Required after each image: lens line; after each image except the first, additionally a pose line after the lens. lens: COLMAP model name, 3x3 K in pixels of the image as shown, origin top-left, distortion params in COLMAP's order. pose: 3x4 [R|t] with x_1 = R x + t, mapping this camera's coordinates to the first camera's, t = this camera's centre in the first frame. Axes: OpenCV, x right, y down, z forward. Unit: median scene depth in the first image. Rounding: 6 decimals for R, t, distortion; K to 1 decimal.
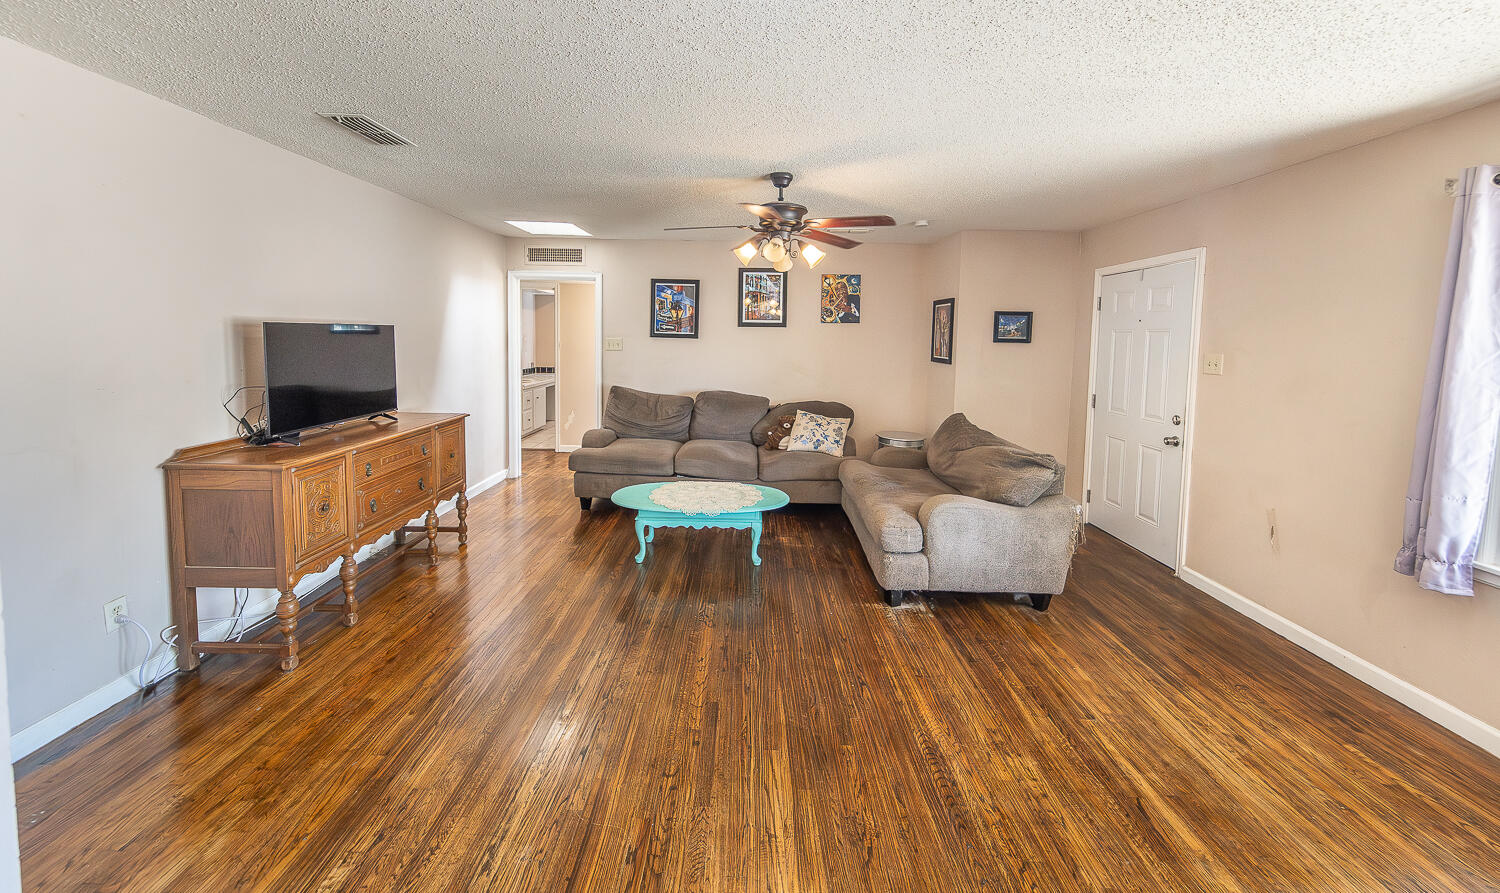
lens RADIAL K [[540.7, 0, 749.0], [0, 540.7, 369.4], [0, 0, 1]] dist [0.004105, -0.000149]
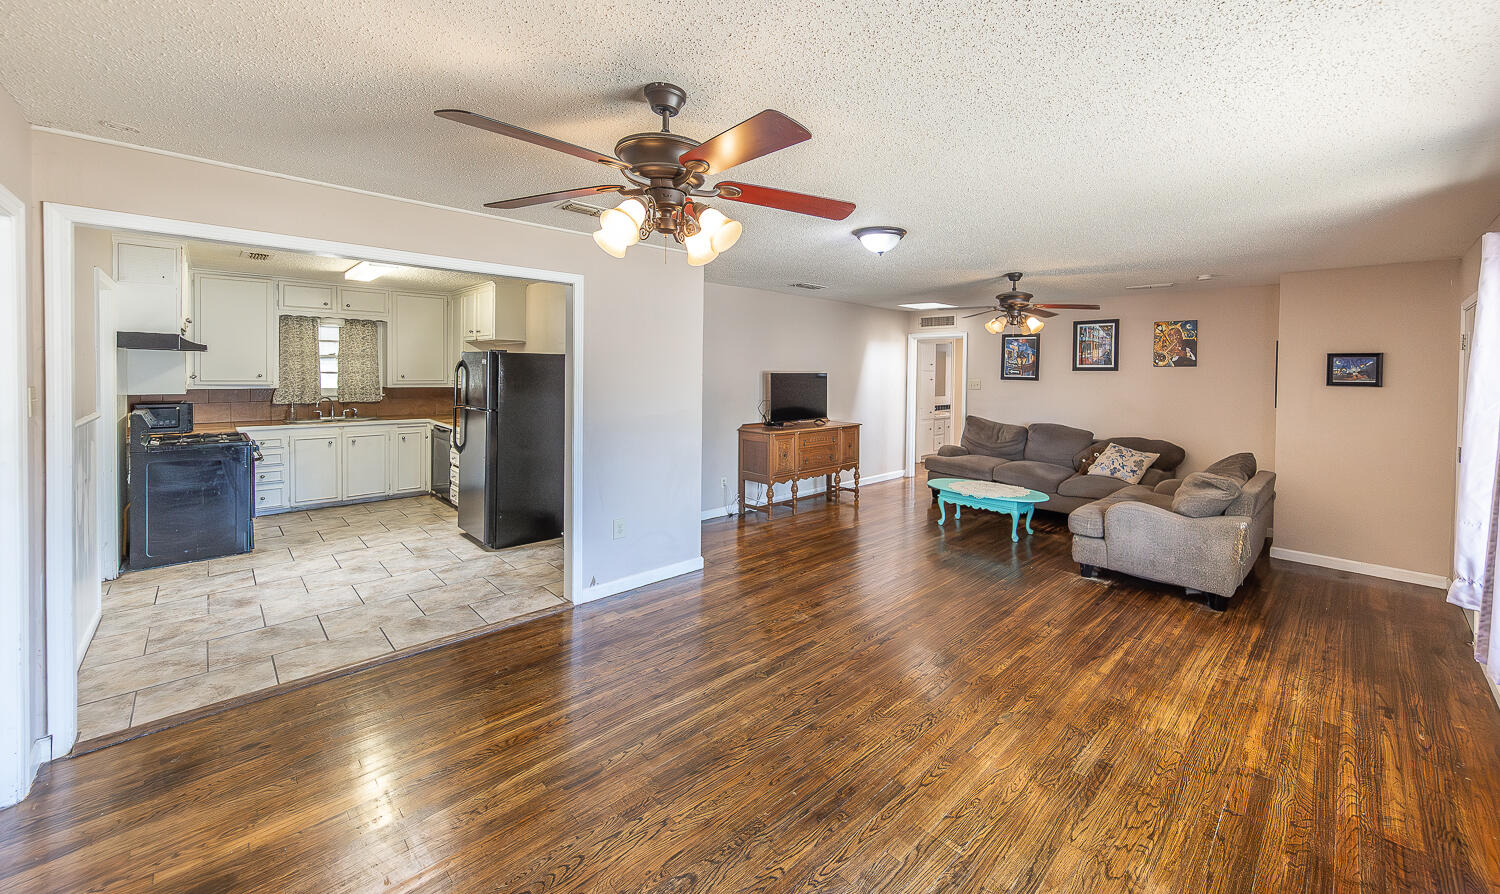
lens RADIAL K [[540.7, 0, 780.6], [0, 540.7, 376.1], [0, 0, 1]] dist [0.004105, -0.000149]
pose [[0.703365, -0.002526, -0.710825, 0.455353], [-0.043627, 0.997955, -0.046715, 0.019079], [0.709489, 0.063869, 0.701816, -0.348219]]
